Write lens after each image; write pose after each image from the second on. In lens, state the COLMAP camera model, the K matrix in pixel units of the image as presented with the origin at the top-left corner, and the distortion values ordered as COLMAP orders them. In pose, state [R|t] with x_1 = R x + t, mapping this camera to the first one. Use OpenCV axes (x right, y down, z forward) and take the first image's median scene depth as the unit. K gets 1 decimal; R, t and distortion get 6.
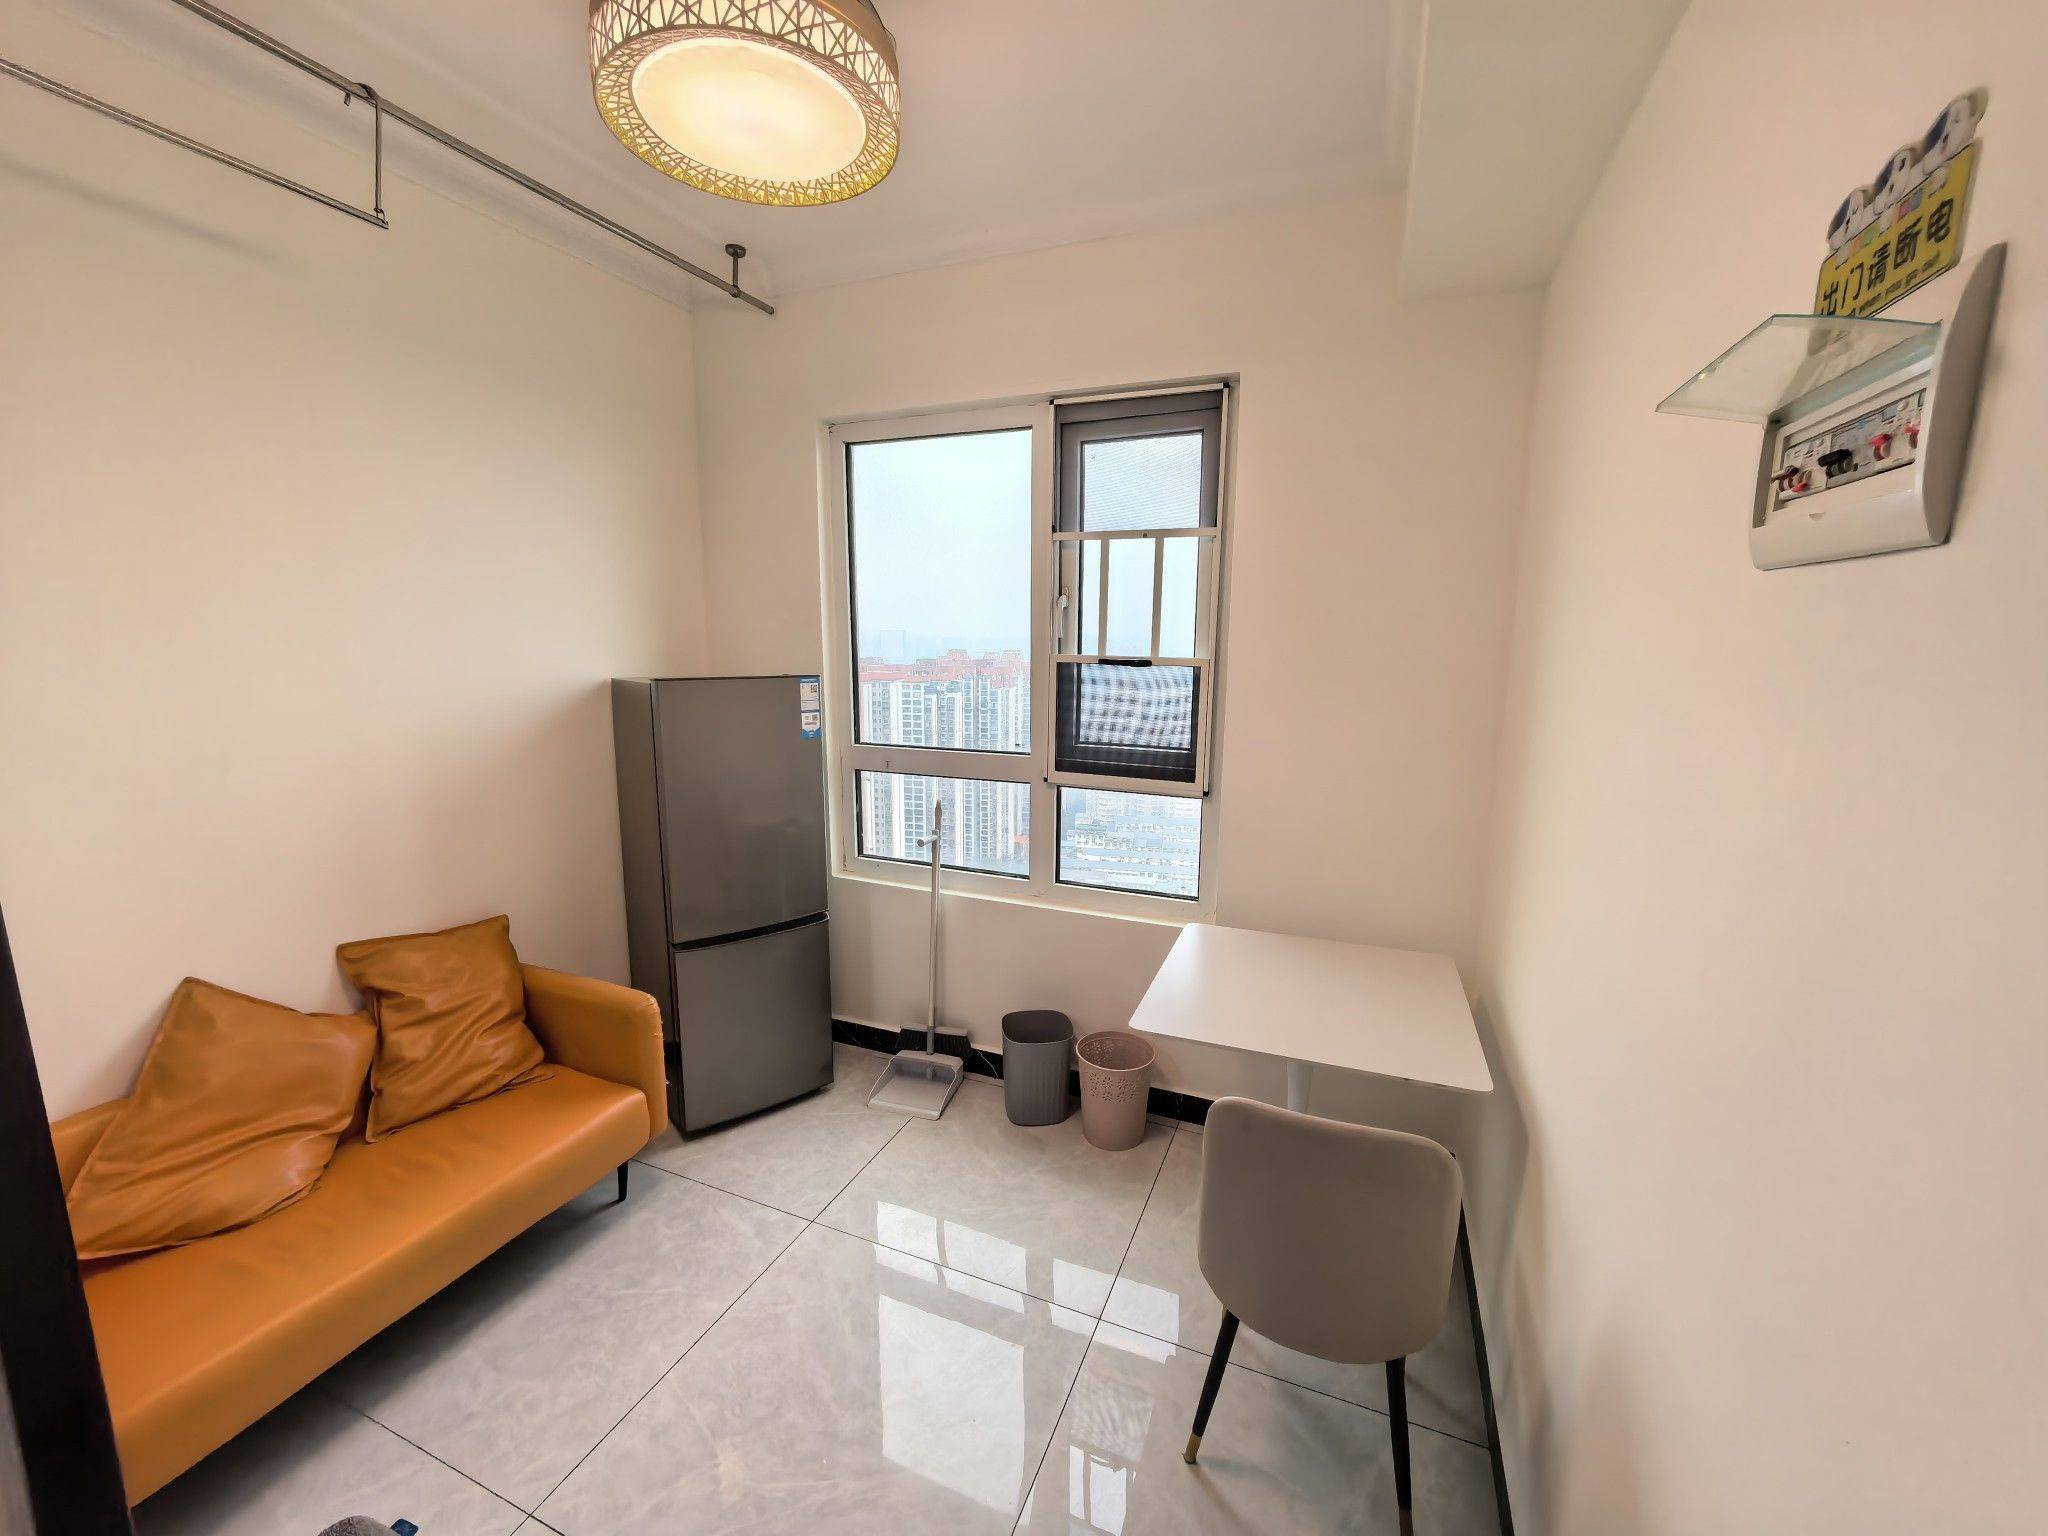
lens RADIAL K [[812.9, 0, 1024.8], [0, 812.9, 767.1], [0, 0, 1]] dist [0.004187, 0.001188]
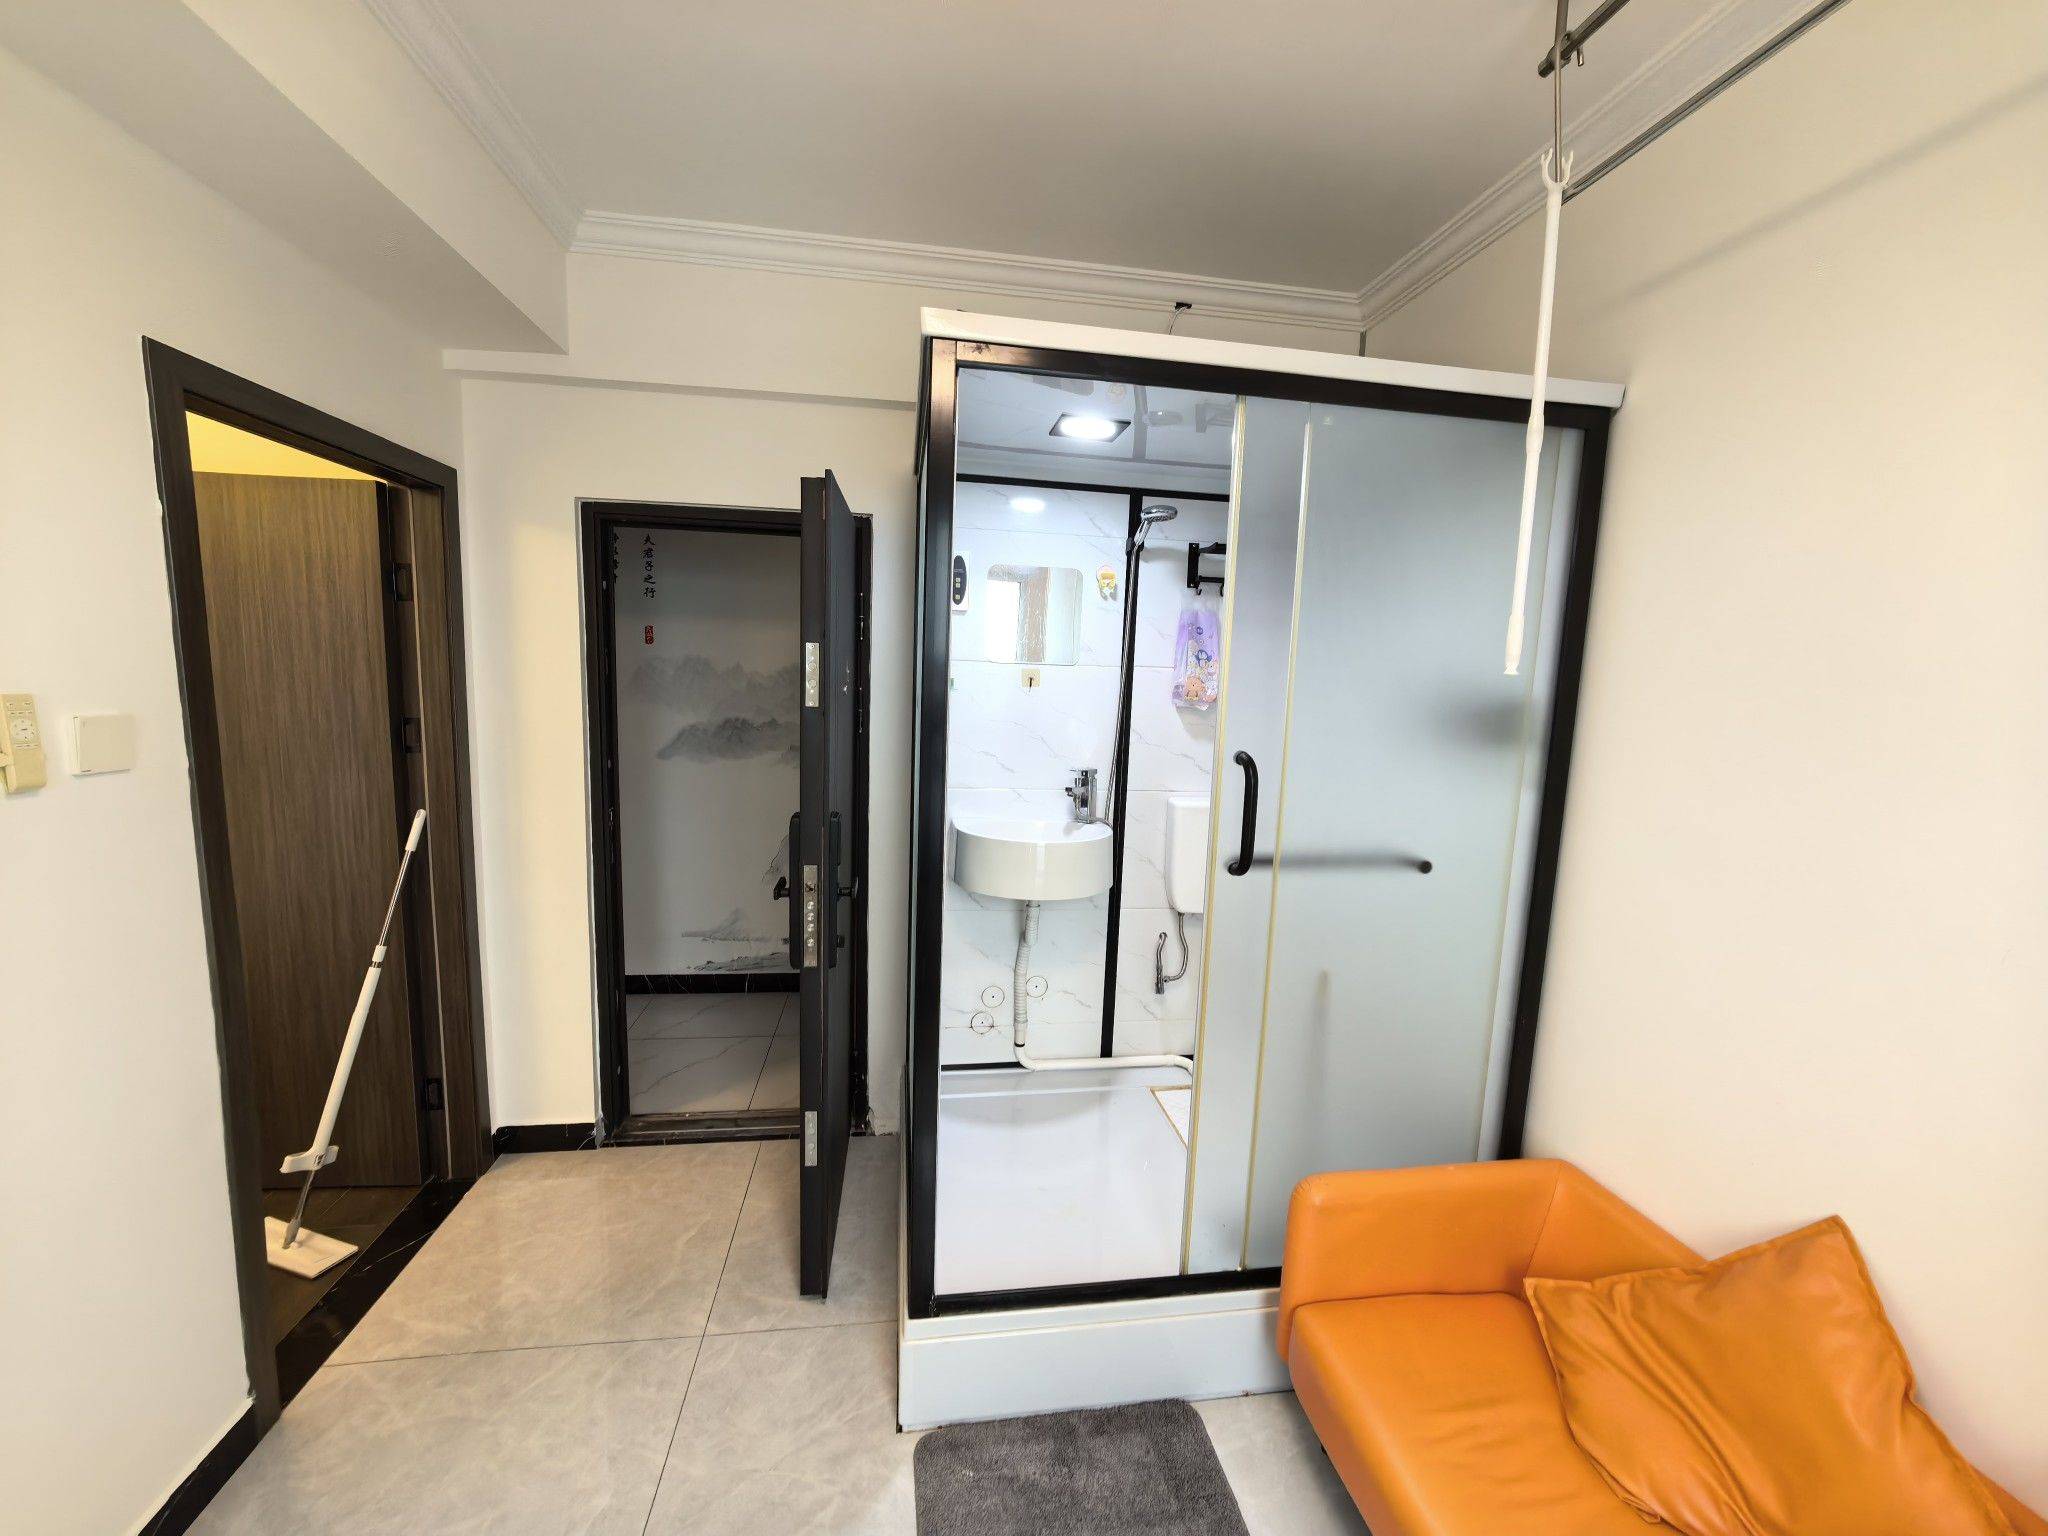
lens RADIAL K [[812.9, 0, 1023.1], [0, 812.9, 771.8], [0, 0, 1]] dist [0.004187, 0.001188]
pose [[-0.856755, 0.029264, -0.514893, -0.087889], [-0.123019, 0.957973, 0.259143, -0.216146], [0.500837, 0.285363, -0.817148, 1.196462]]
